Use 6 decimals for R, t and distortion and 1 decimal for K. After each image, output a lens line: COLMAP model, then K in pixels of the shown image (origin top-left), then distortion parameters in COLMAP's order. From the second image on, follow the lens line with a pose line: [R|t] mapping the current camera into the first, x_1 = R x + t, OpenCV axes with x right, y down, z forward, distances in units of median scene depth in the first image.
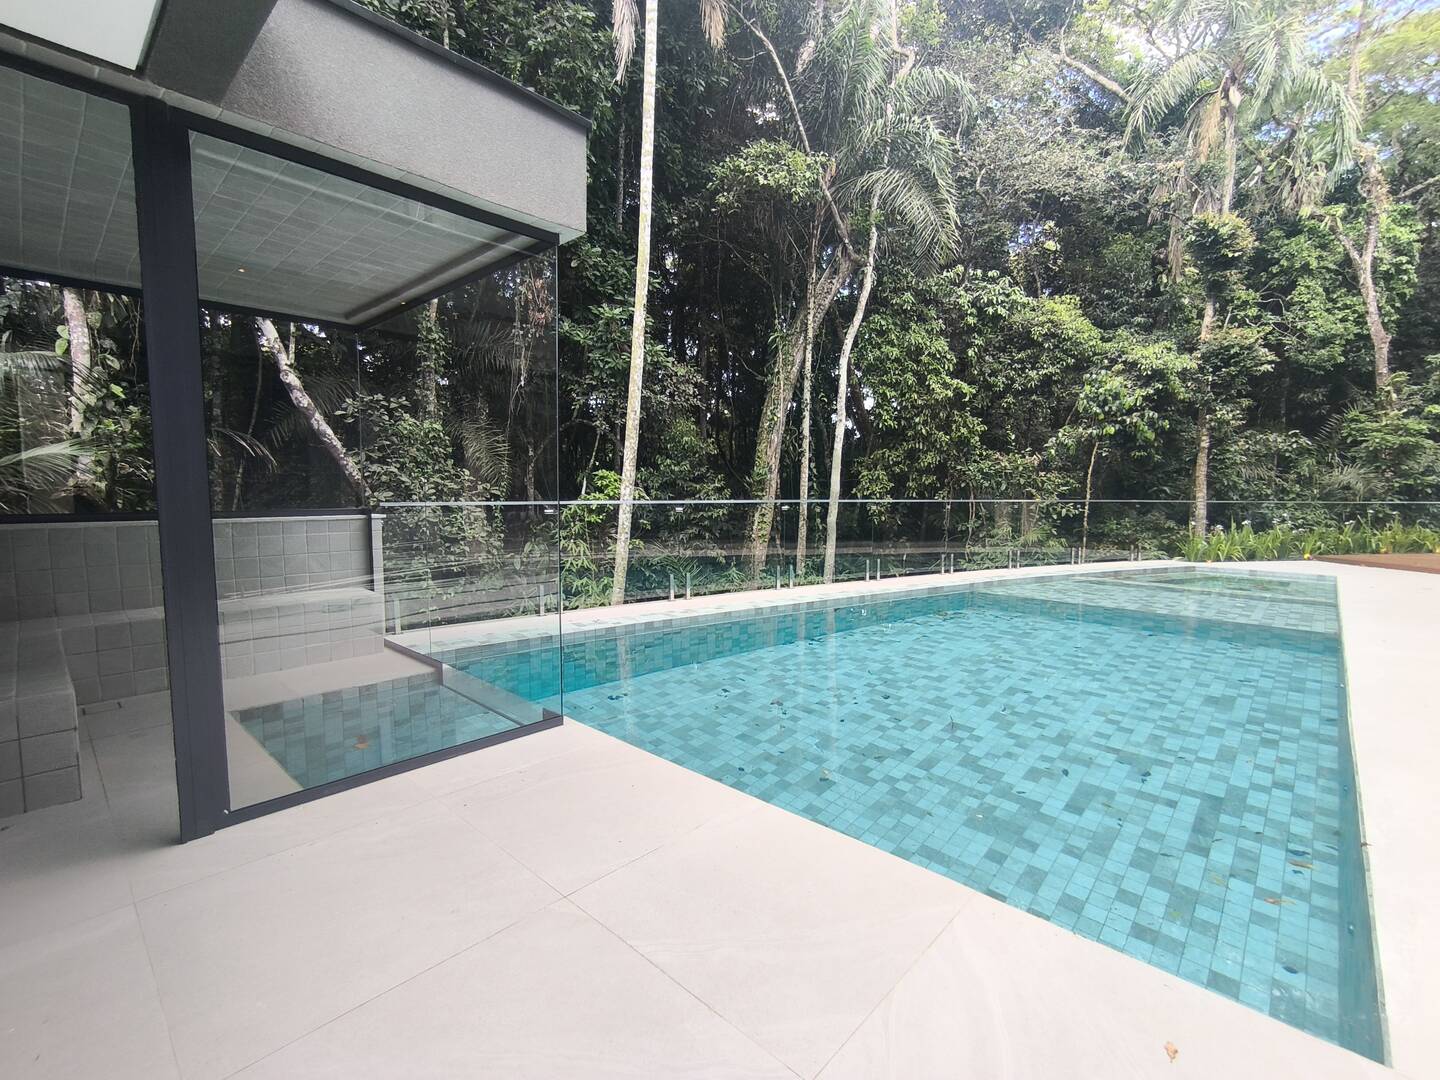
lens RADIAL K [[660.6, 0, 720.0], [0, 660.6, 540.0], [0, 0, 1]] dist [-0.003233, -0.000341]
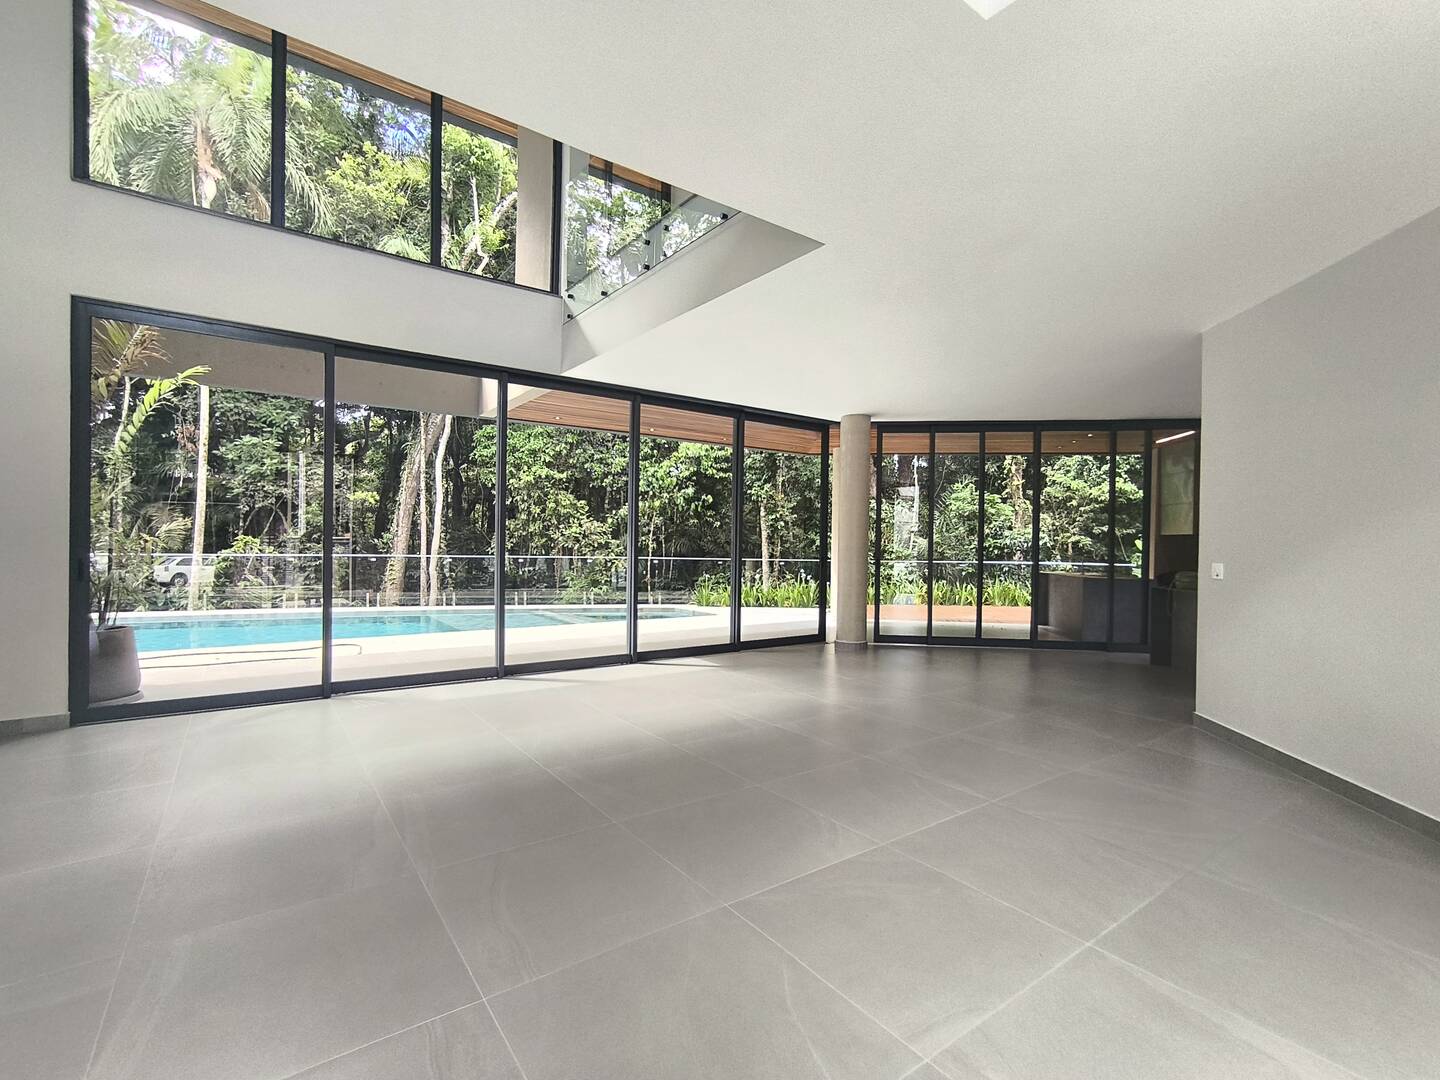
lens RADIAL K [[669.1, 0, 705.3], [0, 669.1, 548.2], [0, 0, 1]] dist [-0.039245, 0.021692]
pose [[0.978357, 0.003665, -0.206893, 1.031012], [-0.019487, 0.997031, -0.074491, 0.021473], [0.206006, 0.076911, 0.975524, -0.298093]]
